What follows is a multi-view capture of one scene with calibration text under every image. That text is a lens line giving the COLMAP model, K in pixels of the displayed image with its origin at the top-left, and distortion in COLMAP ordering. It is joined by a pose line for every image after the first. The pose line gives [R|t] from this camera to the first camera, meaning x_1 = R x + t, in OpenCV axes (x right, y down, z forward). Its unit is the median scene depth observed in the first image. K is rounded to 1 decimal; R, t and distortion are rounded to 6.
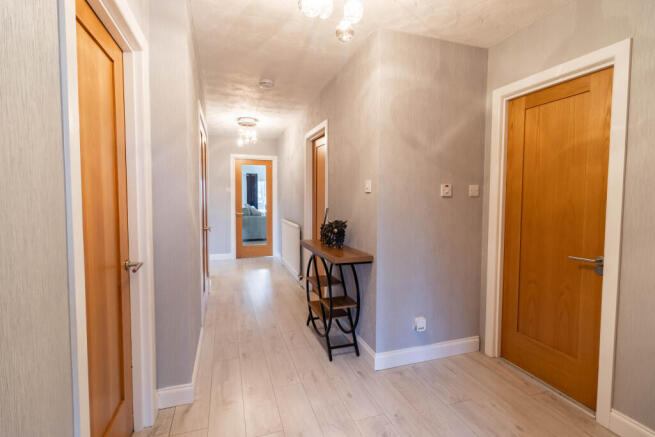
lens RADIAL K [[302.5, 0, 327.1], [0, 302.5, 216.1], [0, 0, 1]] dist [-0.000530, -0.000487]
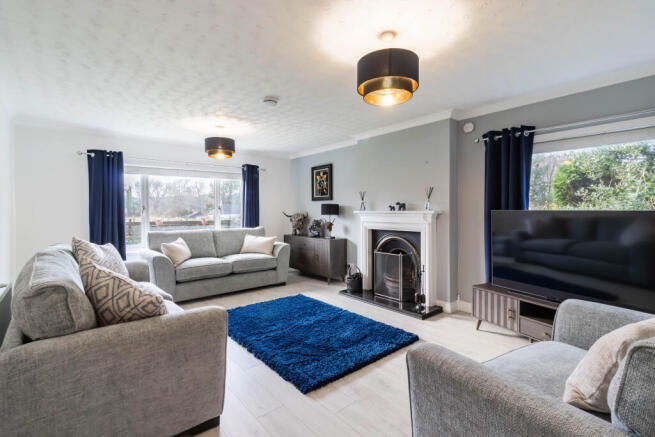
lens RADIAL K [[302.5, 0, 327.6], [0, 302.5, 215.9], [0, 0, 1]] dist [-0.000530, -0.000487]
pose [[0.923587, -0.006267, 0.383338, -0.145368], [0.025533, 0.998652, -0.045191, -0.035559], [-0.382538, 0.051525, 0.922502, 0.583251]]
